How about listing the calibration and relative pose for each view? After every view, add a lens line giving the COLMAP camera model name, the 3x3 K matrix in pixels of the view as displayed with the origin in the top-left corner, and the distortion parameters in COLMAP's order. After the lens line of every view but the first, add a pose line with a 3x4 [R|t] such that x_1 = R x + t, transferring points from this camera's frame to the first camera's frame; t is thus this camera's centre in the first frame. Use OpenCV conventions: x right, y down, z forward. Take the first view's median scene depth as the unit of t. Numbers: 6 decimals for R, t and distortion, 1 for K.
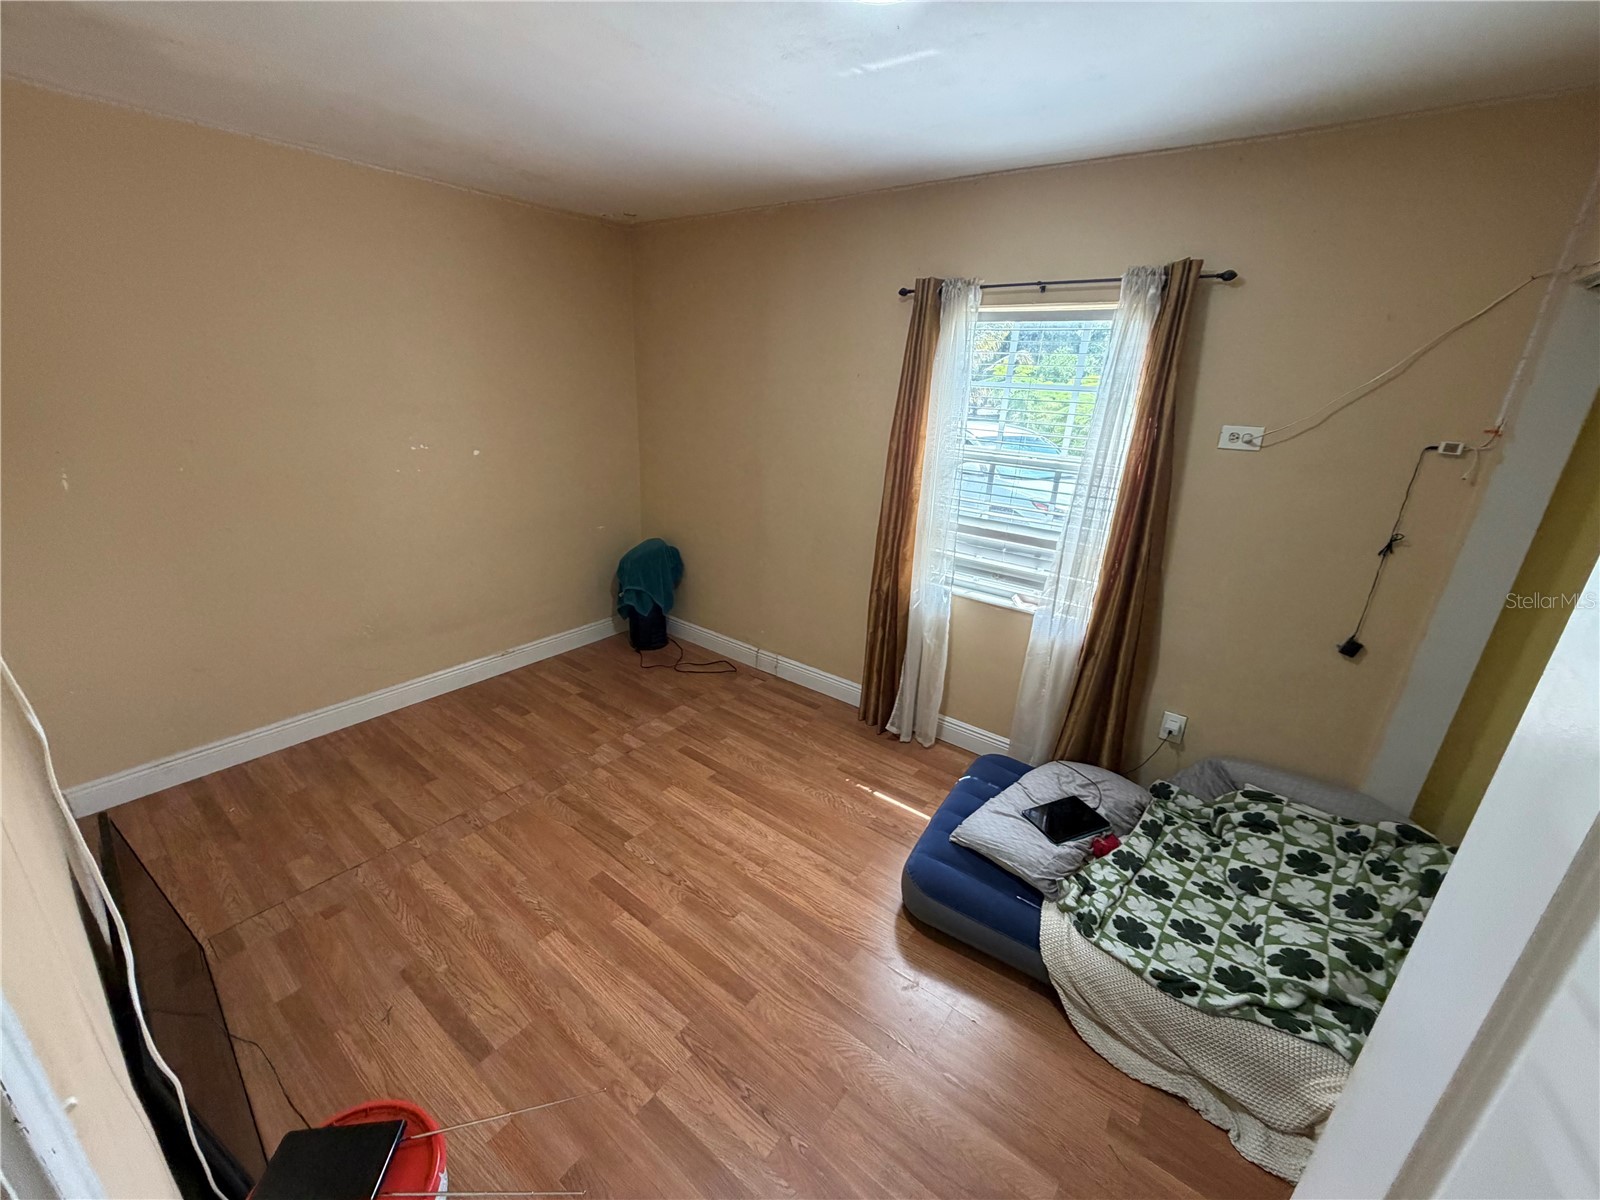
lens RADIAL K [[637.2, 0, 796.0], [0, 637.2, 602.4], [0, 0, 1]] dist [0.000779, 0.000310]
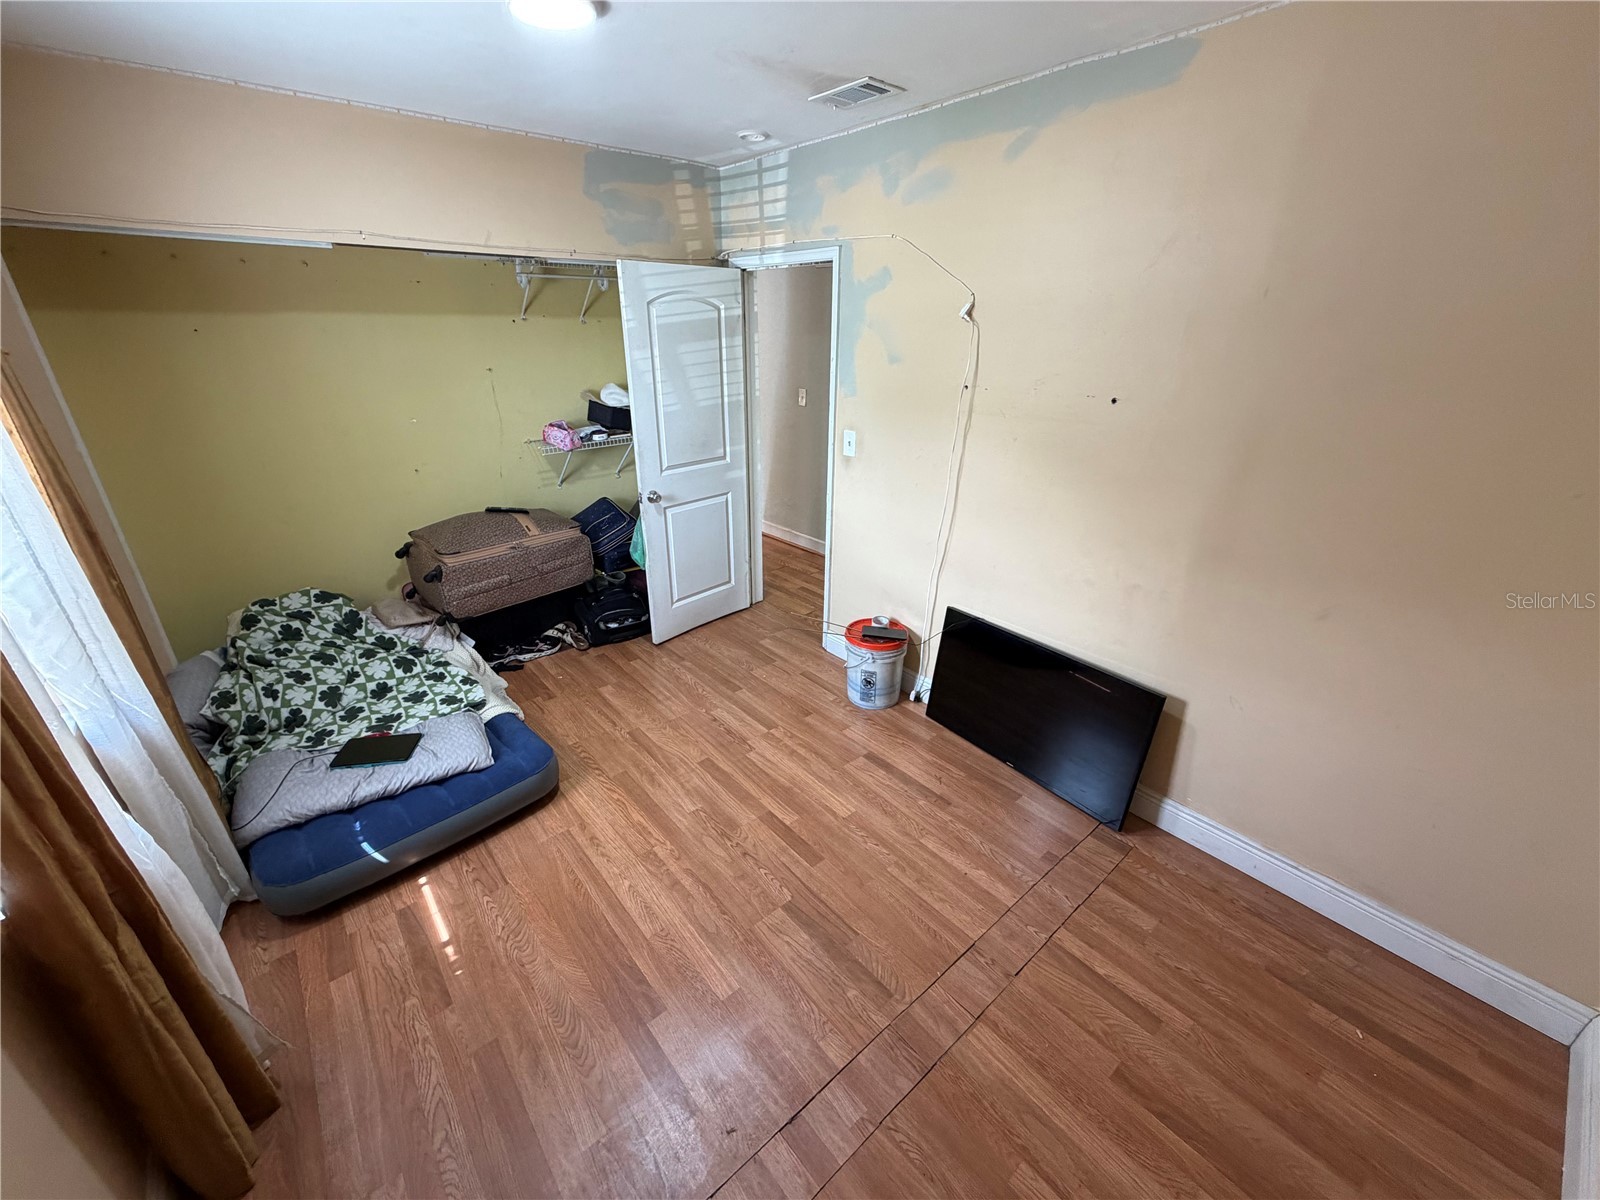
lens RADIAL K [[637.2, 0, 799.4], [0, 637.2, 606.3], [0, 0, 1]] dist [0.000779, 0.000310]
pose [[-0.978146, -0.122953, 0.167671, -0.412500], [0.027883, 0.721565, 0.691785, -0.549748], [-0.206043, 0.681342, -0.702367, 1.466120]]
